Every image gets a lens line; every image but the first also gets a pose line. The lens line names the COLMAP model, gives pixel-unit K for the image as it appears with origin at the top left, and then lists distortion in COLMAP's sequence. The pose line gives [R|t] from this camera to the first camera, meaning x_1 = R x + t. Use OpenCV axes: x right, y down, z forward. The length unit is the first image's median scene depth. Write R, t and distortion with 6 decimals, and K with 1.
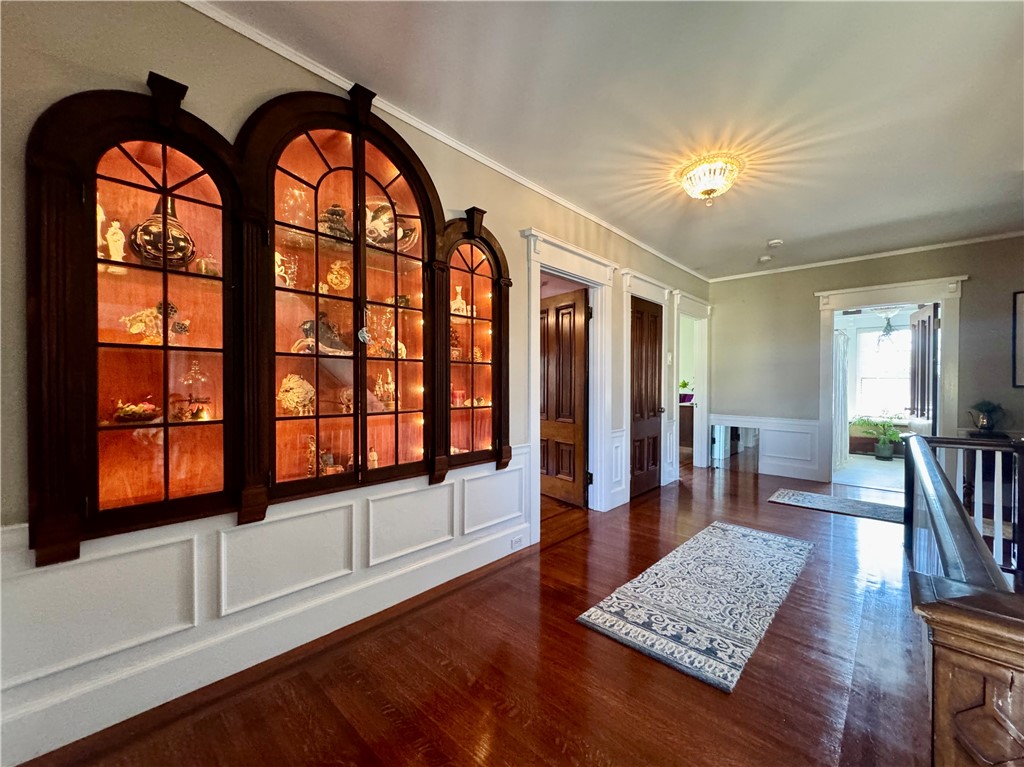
lens RADIAL K [[413.9, 0, 514.1], [0, 413.9, 385.6], [0, 0, 1]] dist [-0.001398, -0.000052]
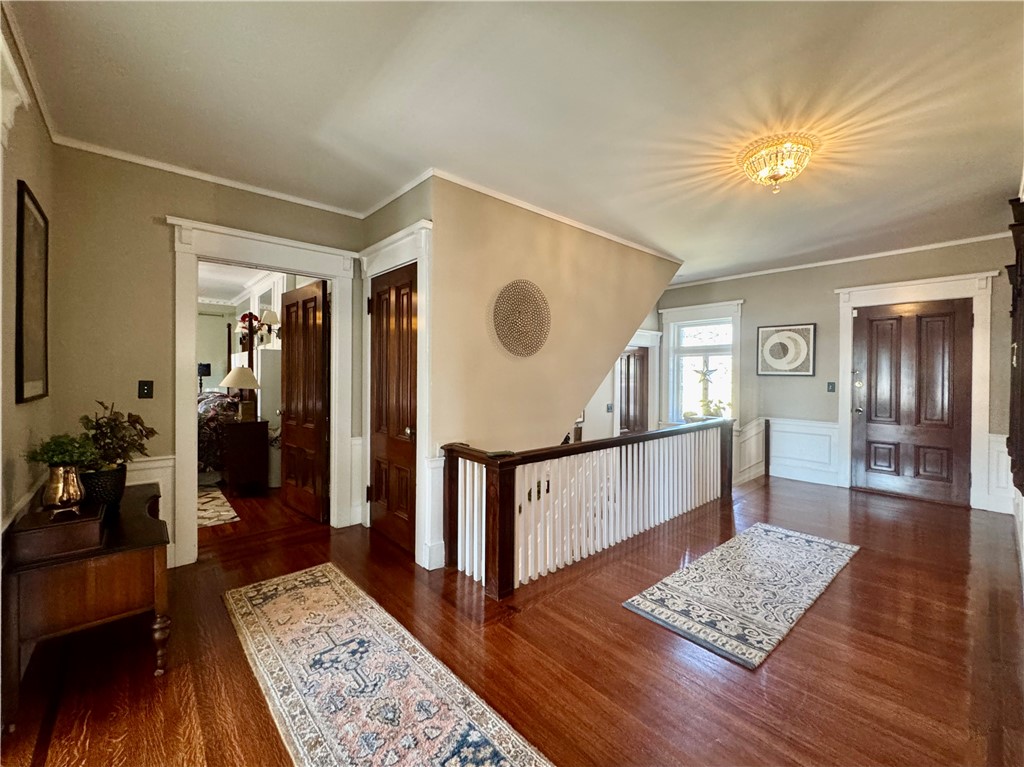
lens RADIAL K [[424.4, 0, 507.8], [0, 424.4, 379.2], [0, 0, 1]] dist [-0.003317, 0.000093]
pose [[-0.994163, -0.009602, 0.107459, 0.924683], [-0.007497, 0.999772, 0.019975, -0.052160], [-0.107626, 0.019052, -0.994009, 1.934714]]
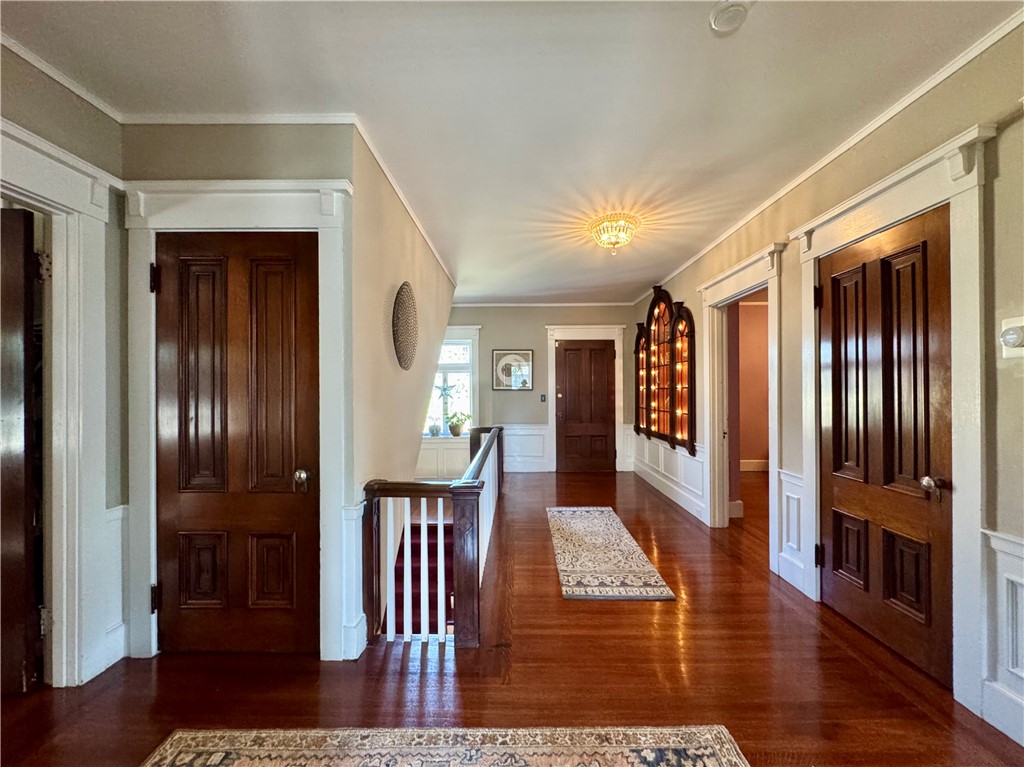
lens RADIAL K [[429.6, 0, 511.8], [0, 429.6, 390.6], [0, 0, 1]] dist [-0.004092, -0.000076]
pose [[-0.744551, 0.003480, -0.667556, 1.497013], [0.000268, 0.999988, 0.004914, -0.048222], [0.667565, 0.003480, -0.744543, 1.701508]]
